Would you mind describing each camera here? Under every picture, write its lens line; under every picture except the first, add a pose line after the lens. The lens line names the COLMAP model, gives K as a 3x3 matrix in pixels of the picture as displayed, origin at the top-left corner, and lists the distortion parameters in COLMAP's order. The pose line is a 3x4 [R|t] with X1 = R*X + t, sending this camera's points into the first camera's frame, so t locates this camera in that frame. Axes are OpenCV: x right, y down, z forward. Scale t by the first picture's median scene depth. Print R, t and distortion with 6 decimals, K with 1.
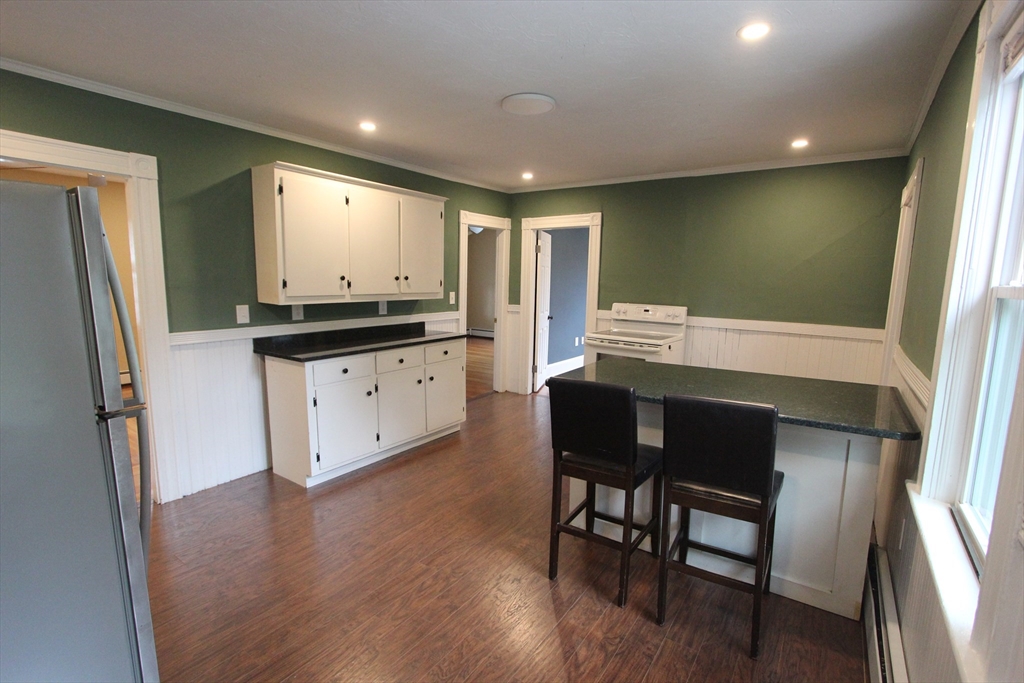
lens RADIAL K [[475.3, 0, 527.7], [0, 475.3, 344.6], [0, 0, 1]] dist [-0.000723, 0.000225]
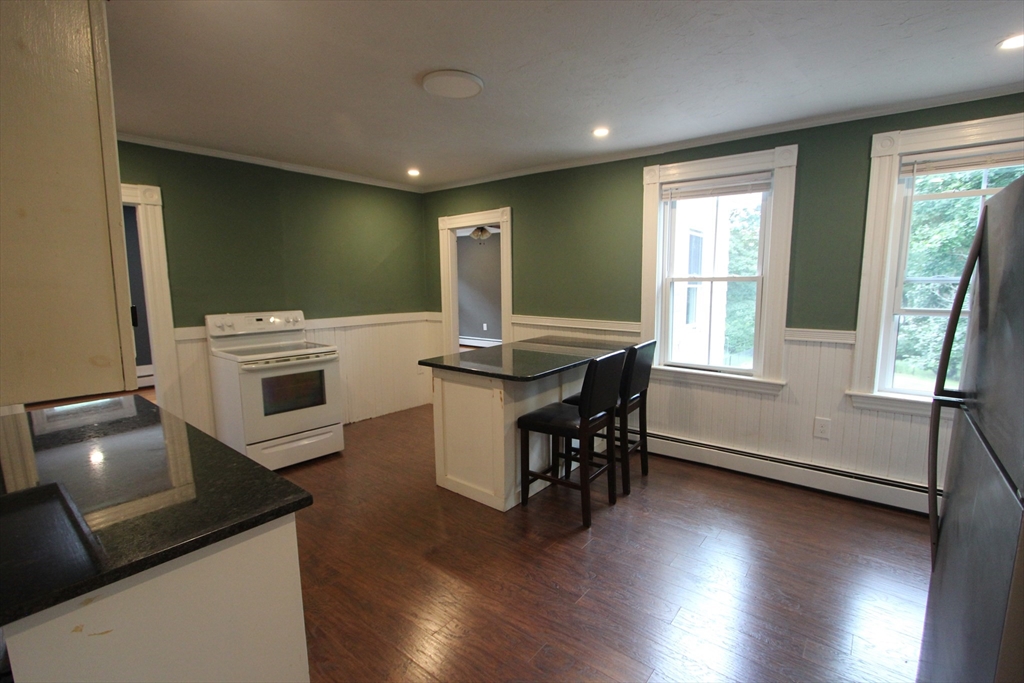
lens RADIAL K [[475.3, 0, 527.7], [0, 475.3, 344.6], [0, 0, 1]] dist [-0.000723, 0.000225]
pose [[0.081179, -0.157762, 0.984135, -0.582449], [0.149931, 0.978091, 0.144426, -0.085016], [-0.985358, 0.135828, 0.103054, 0.492761]]
